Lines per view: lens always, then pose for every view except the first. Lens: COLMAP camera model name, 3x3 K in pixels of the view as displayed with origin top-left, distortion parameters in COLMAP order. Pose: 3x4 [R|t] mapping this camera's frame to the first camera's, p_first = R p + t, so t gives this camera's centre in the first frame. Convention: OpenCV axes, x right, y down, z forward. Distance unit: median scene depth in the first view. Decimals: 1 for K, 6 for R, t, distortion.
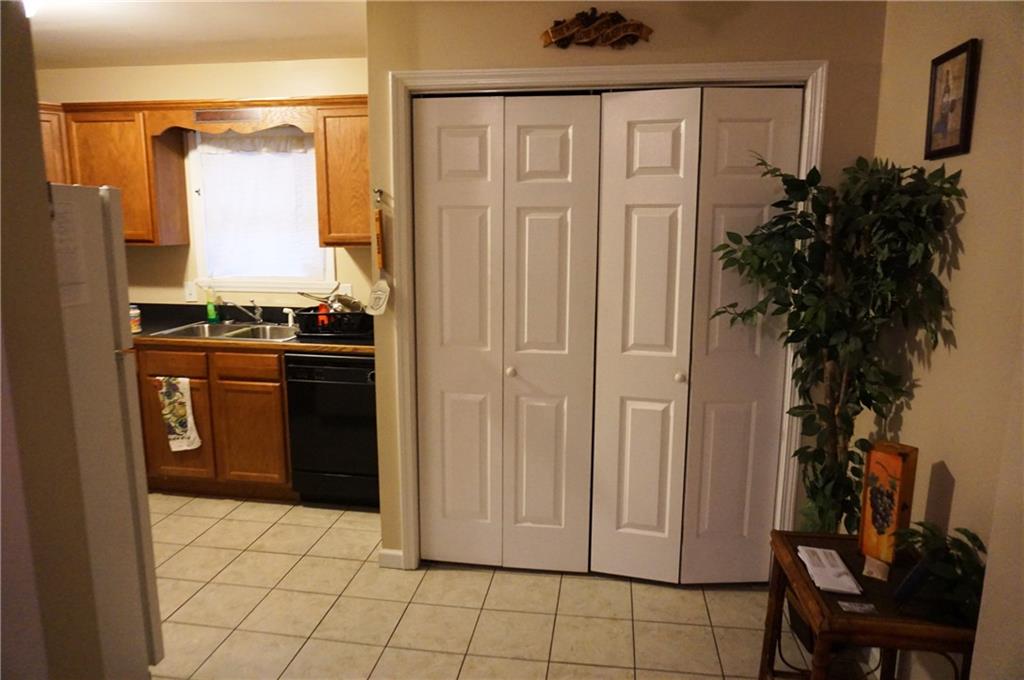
lens RADIAL K [[680.1, 0, 512.4], [0, 680.1, 344.8], [0, 0, 1]] dist [-0.050573, 0.035217]
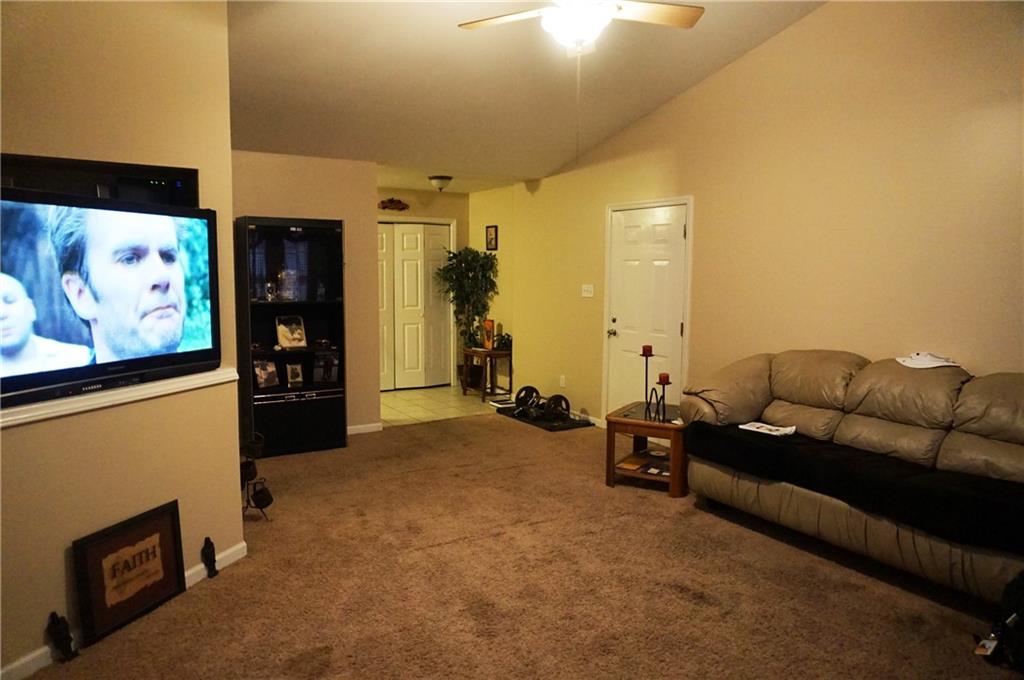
lens RADIAL K [[680.1, 0, 512.4], [0, 680.1, 344.8], [0, 0, 1]] dist [-0.050573, 0.035217]
pose [[0.756746, -0.065762, 0.650393, -1.345301], [0.104634, 0.994285, -0.021210, 0.267475], [-0.645281, 0.084104, 0.759302, -1.476628]]
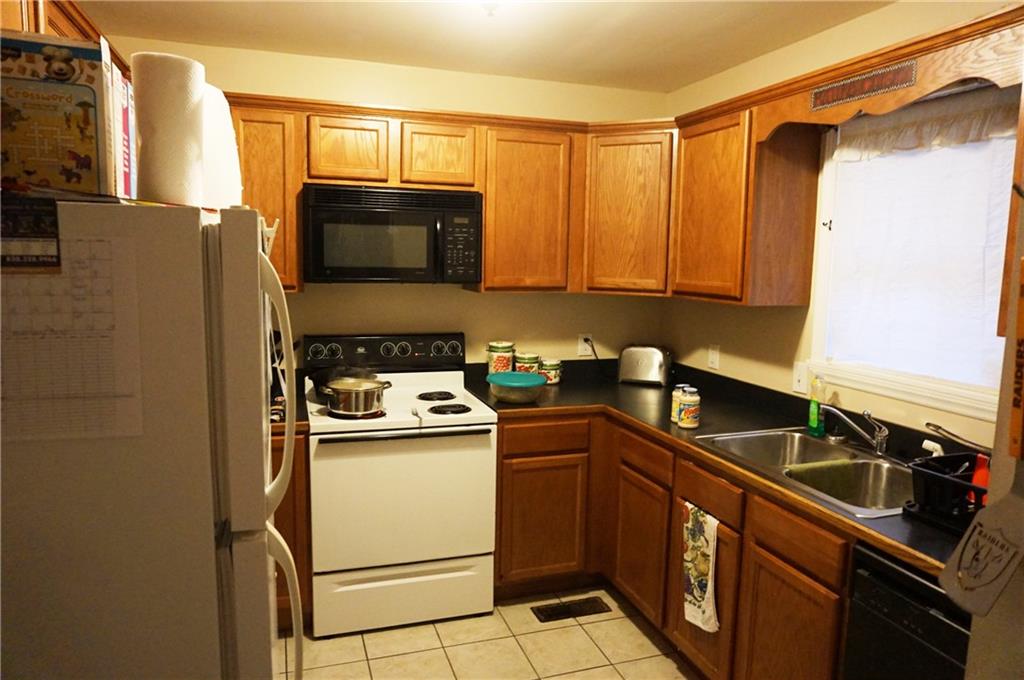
lens RADIAL K [[680.1, 0, 512.4], [0, 680.1, 344.8], [0, 0, 1]] dist [-0.050573, 0.035217]
pose [[0.451656, 0.114663, -0.884793, -0.033410], [-0.170764, 0.984483, 0.040412, -0.102420], [0.875698, 0.132839, 0.464228, 0.517972]]
